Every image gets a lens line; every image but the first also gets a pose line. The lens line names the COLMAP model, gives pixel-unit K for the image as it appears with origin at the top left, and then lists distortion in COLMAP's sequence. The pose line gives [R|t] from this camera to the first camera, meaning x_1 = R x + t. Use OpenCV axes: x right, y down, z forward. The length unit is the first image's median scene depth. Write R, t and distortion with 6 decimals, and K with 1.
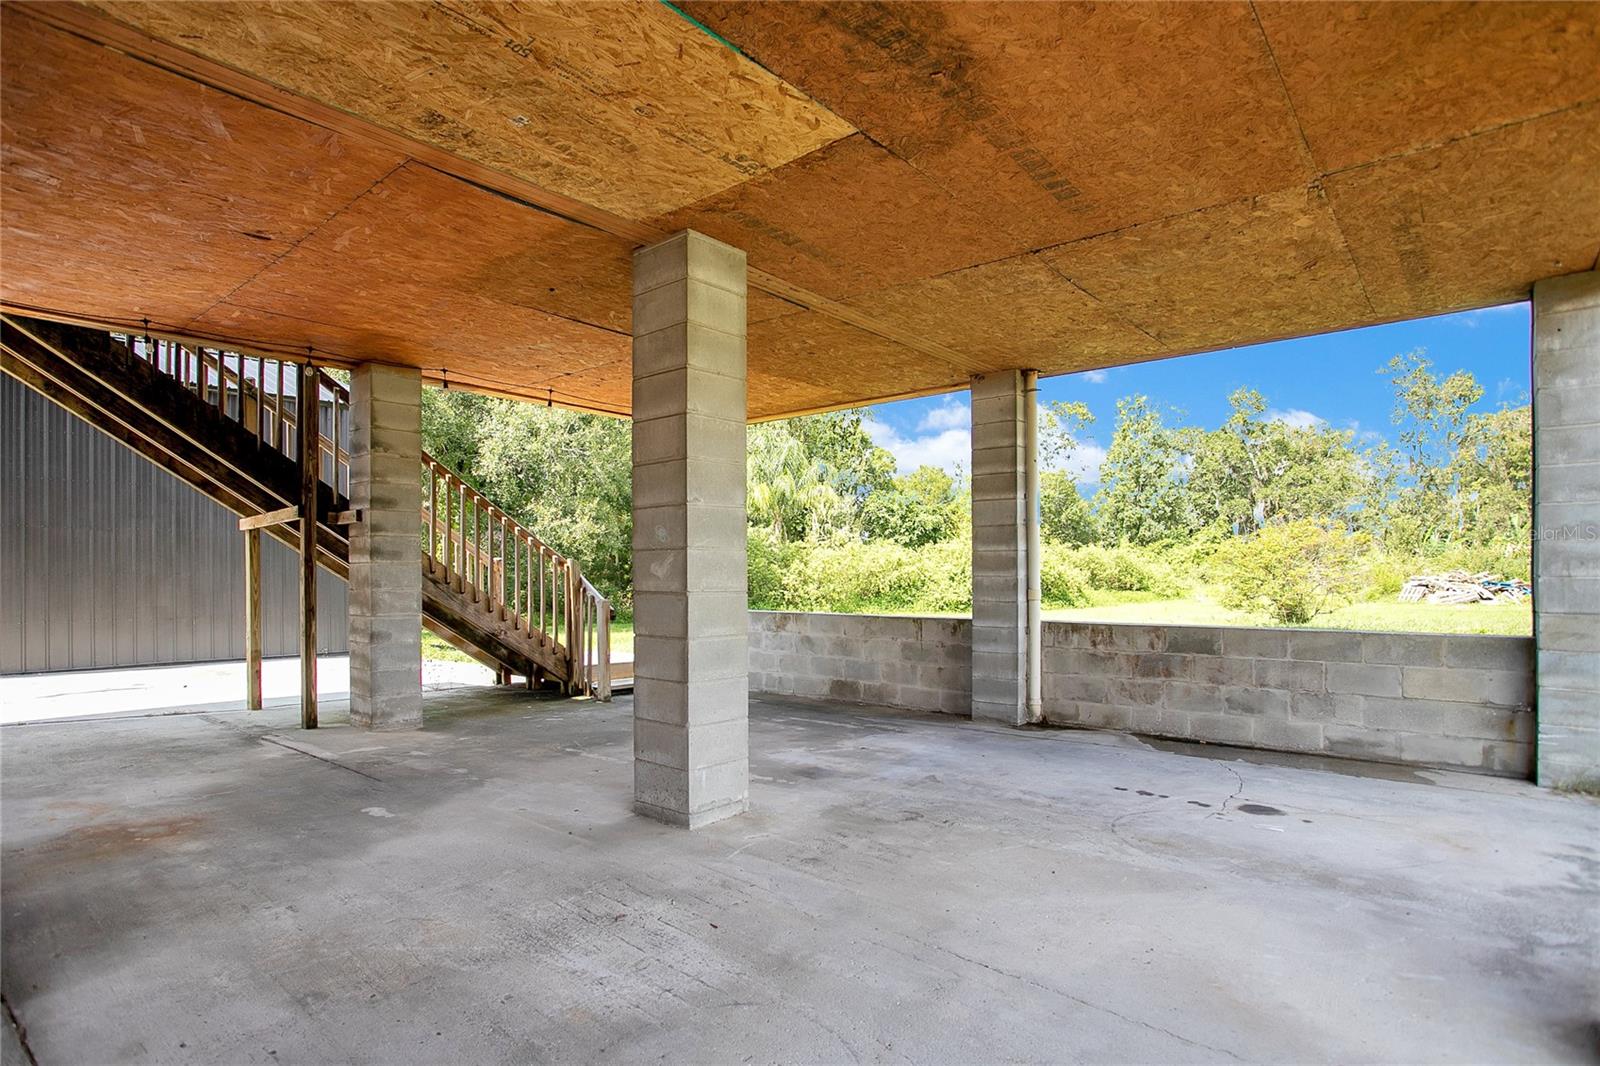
lens RADIAL K [[856.4, 0, 800.9], [0, 856.4, 574.2], [0, 0, 1]] dist [-0.077901, 0.041096]
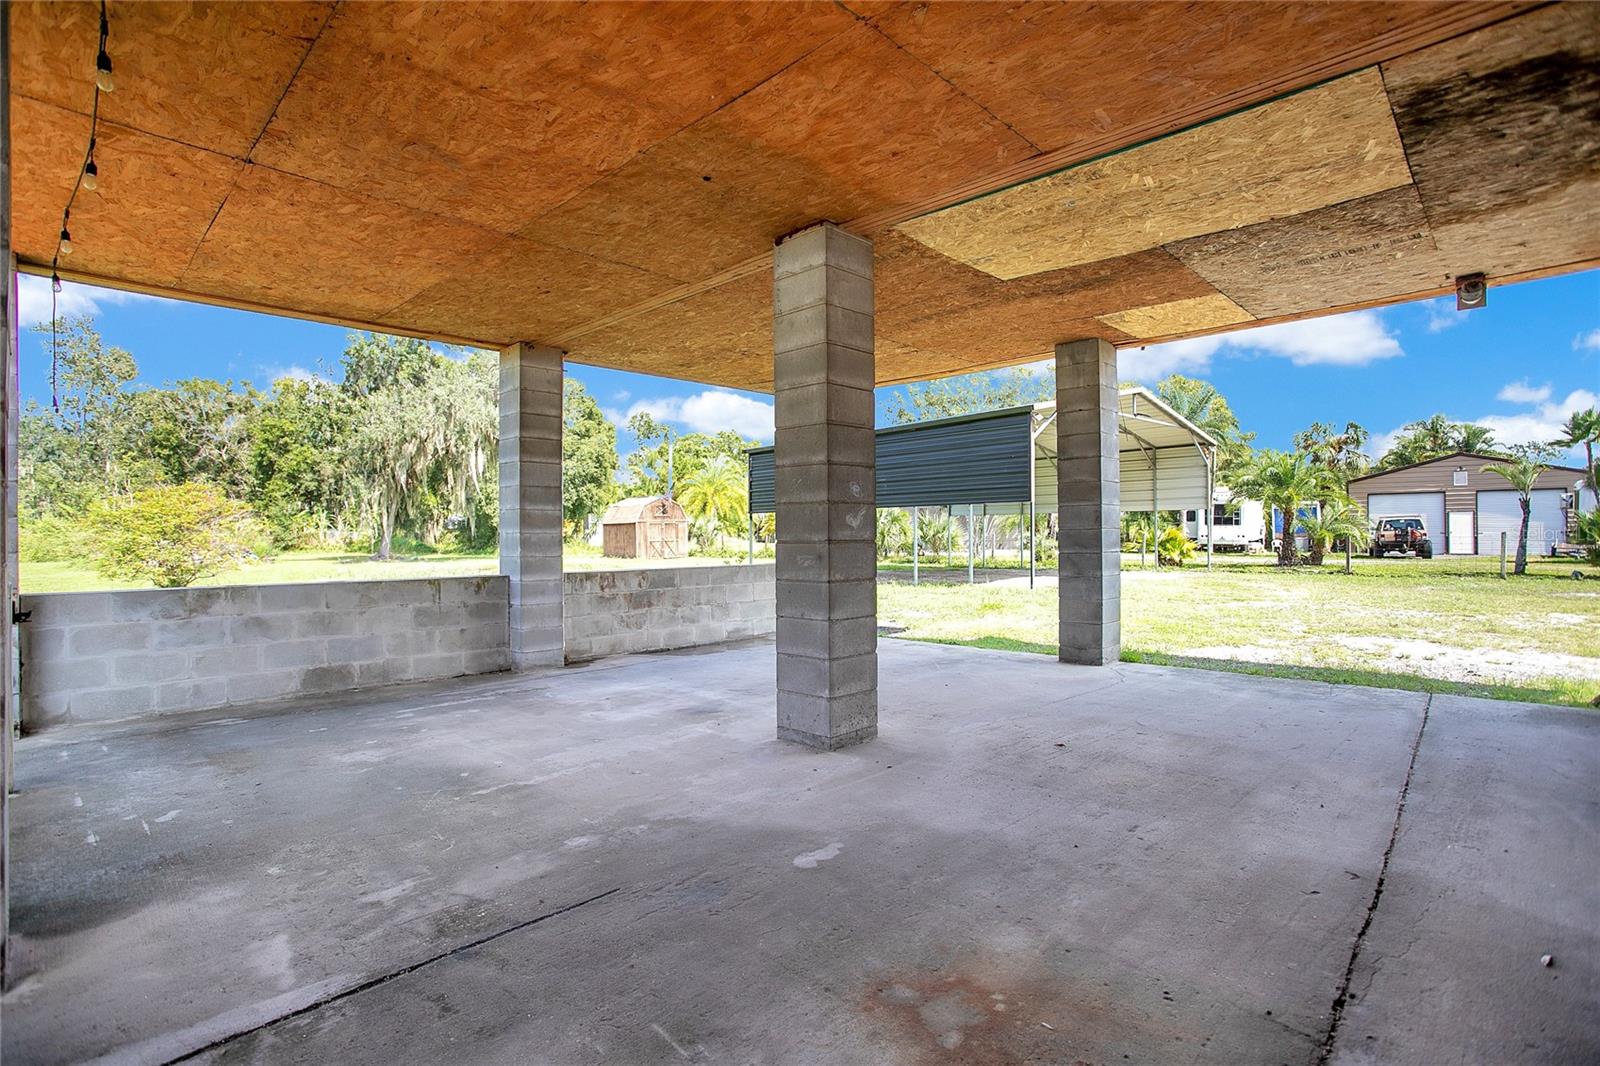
lens RADIAL K [[789.4, 0, 790.3], [0, 789.4, 529.5], [0, 0, 1]] dist [-0.061020, 0.023302]
pose [[0.050644, 0.010991, 0.998656, -0.855181], [0.005962, 0.999918, -0.011307, 0.012210], [-0.998699, 0.006526, 0.050575, 0.724409]]
